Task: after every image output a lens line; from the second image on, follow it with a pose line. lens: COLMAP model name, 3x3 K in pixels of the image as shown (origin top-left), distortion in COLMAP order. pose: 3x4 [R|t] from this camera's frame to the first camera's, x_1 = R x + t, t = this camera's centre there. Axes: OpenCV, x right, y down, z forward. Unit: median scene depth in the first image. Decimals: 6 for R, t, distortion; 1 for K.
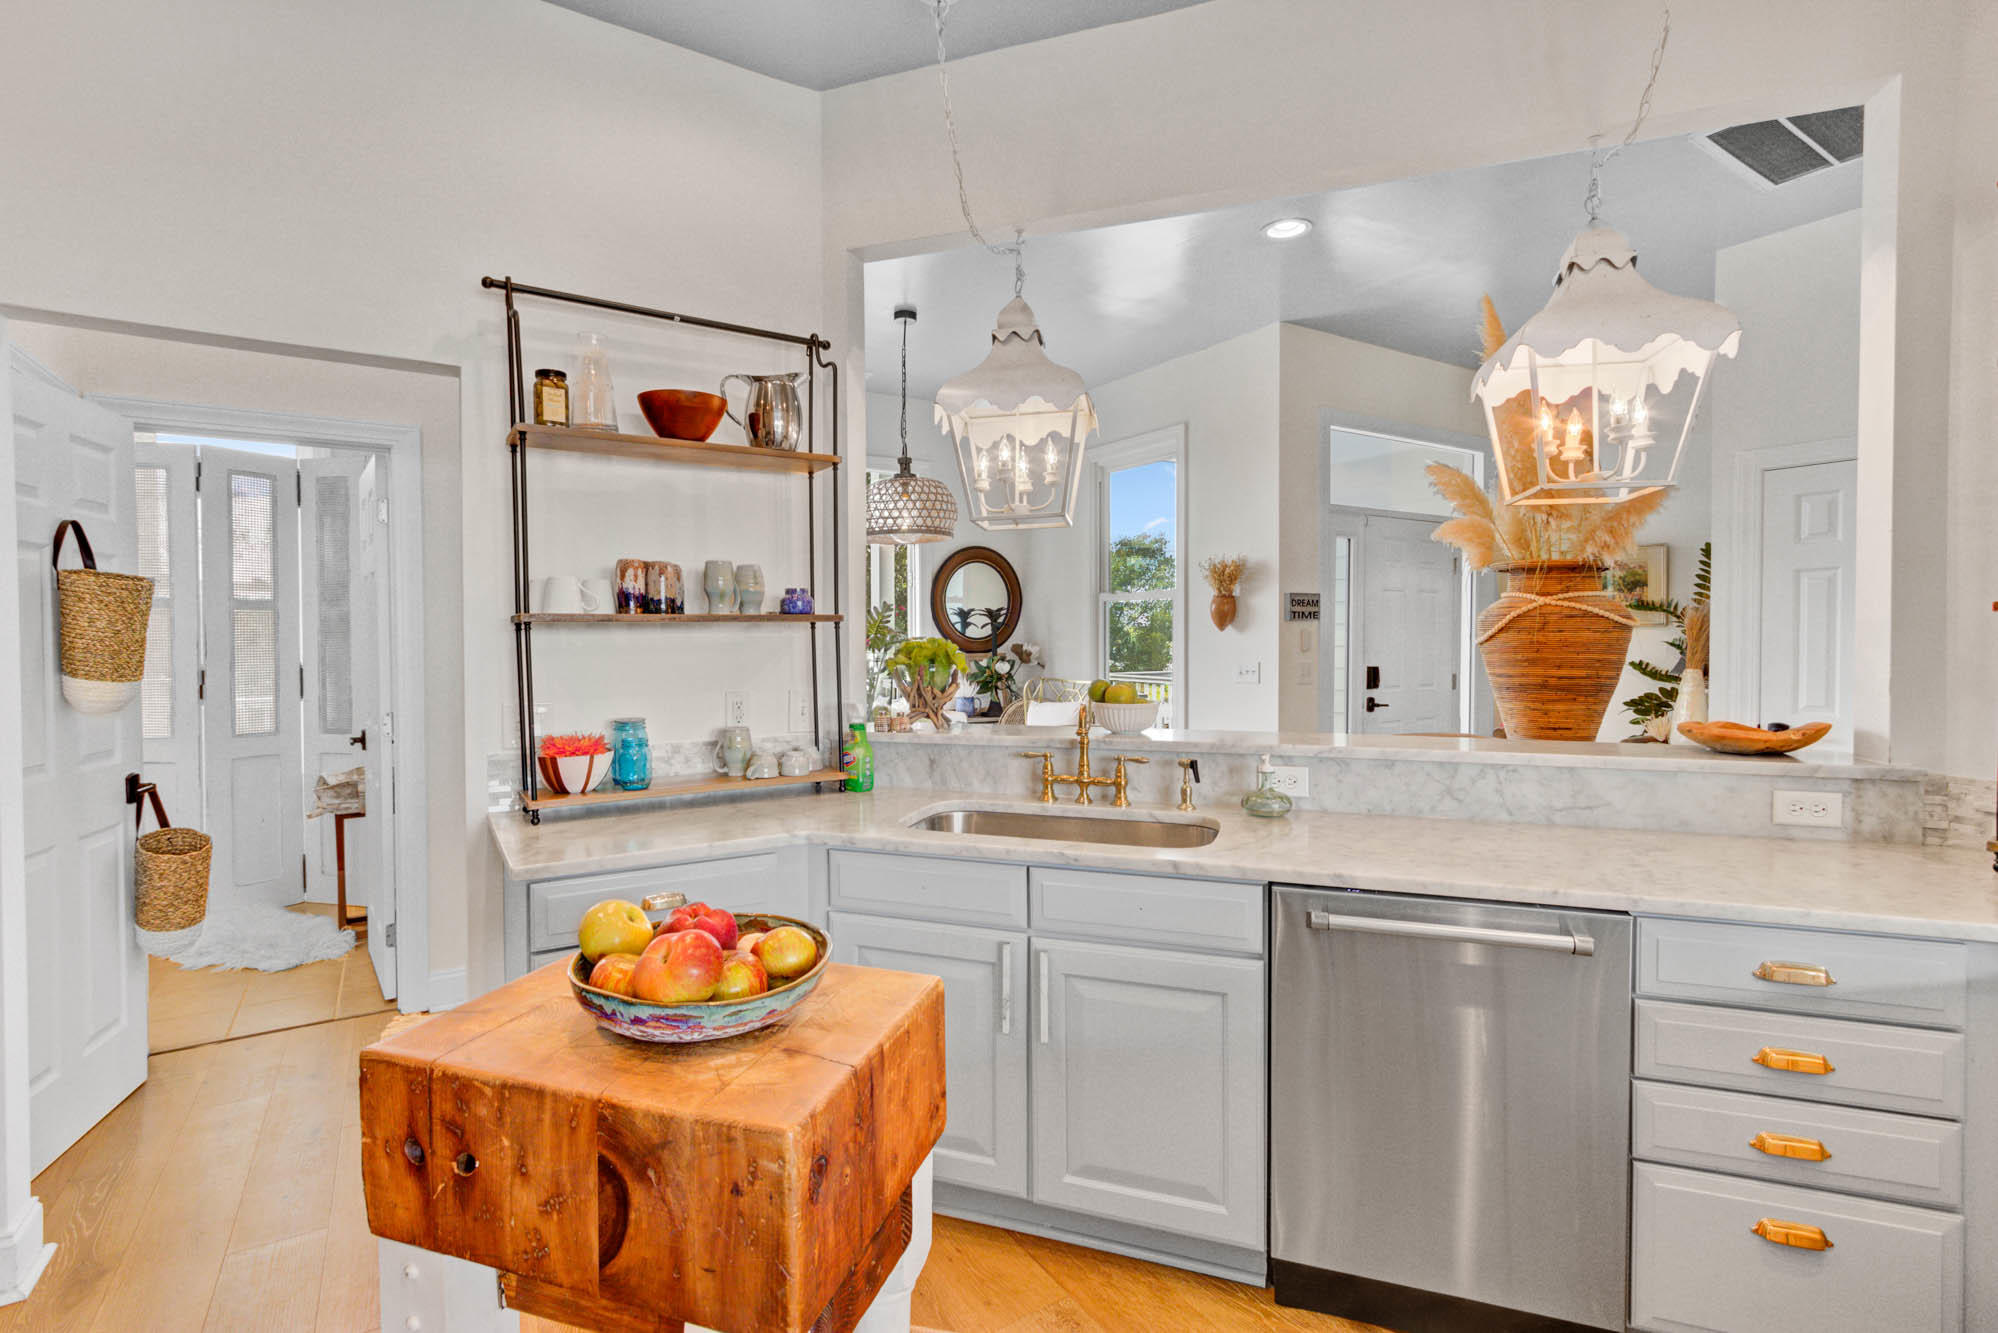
lens RADIAL K [[924.9, 0, 987.3], [0, 924.9, 650.6], [0, 0, 1]] dist [0.001715, 0.000236]
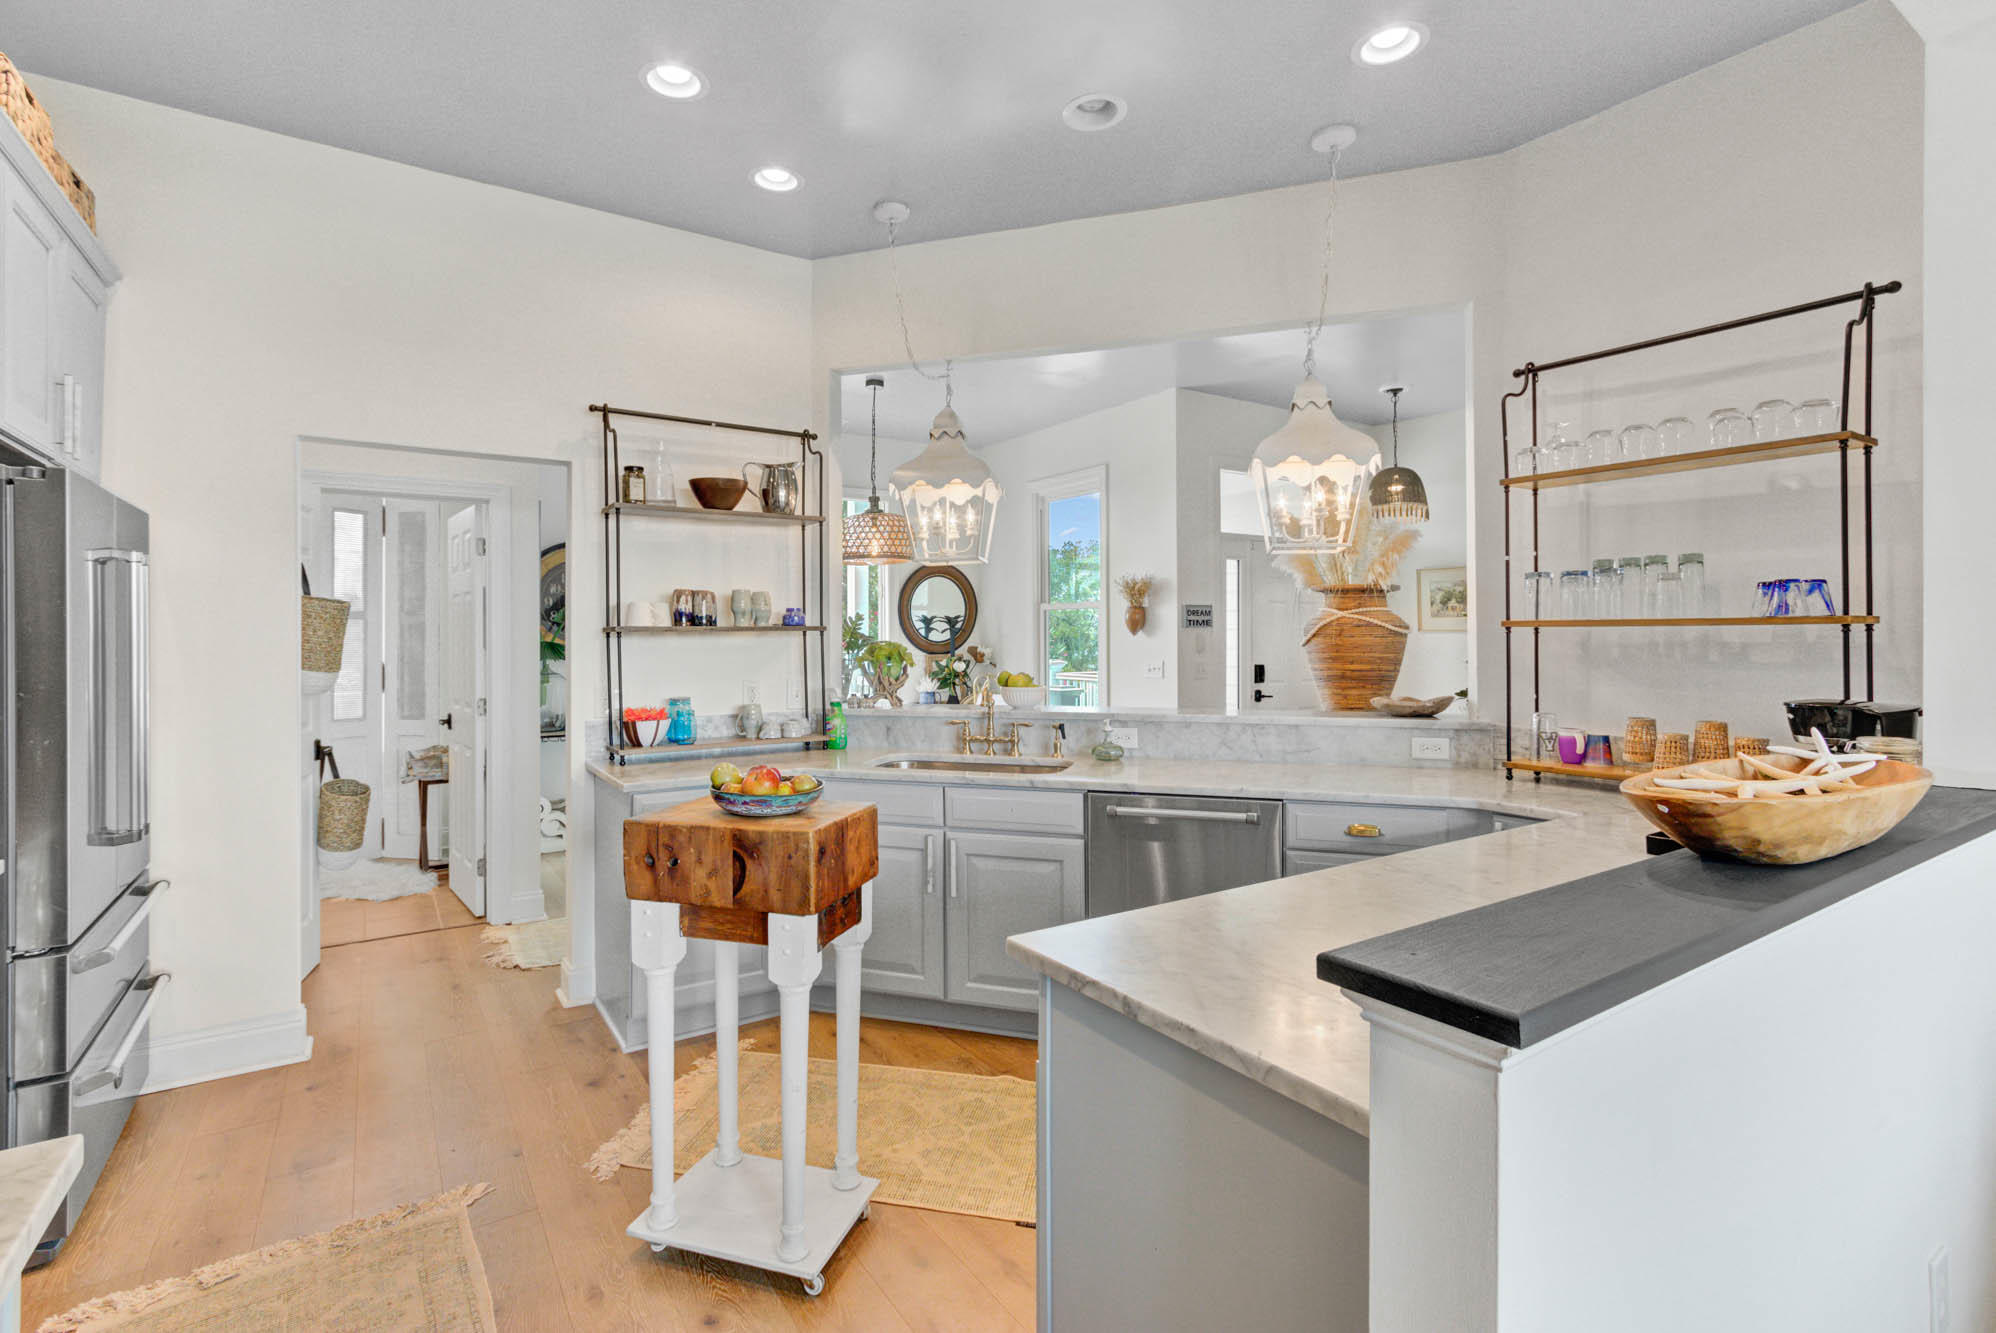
lens RADIAL K [[937.5, 0, 993.2], [0, 937.5, 634.0], [0, 0, 1]] dist [-0.019366, 0.000054]
pose [[0.999602, -0.000349, 0.028206, 0.063740], [0.000933, 0.999786, -0.020678, 0.003967], [-0.028193, 0.020696, 0.999388, -0.468741]]
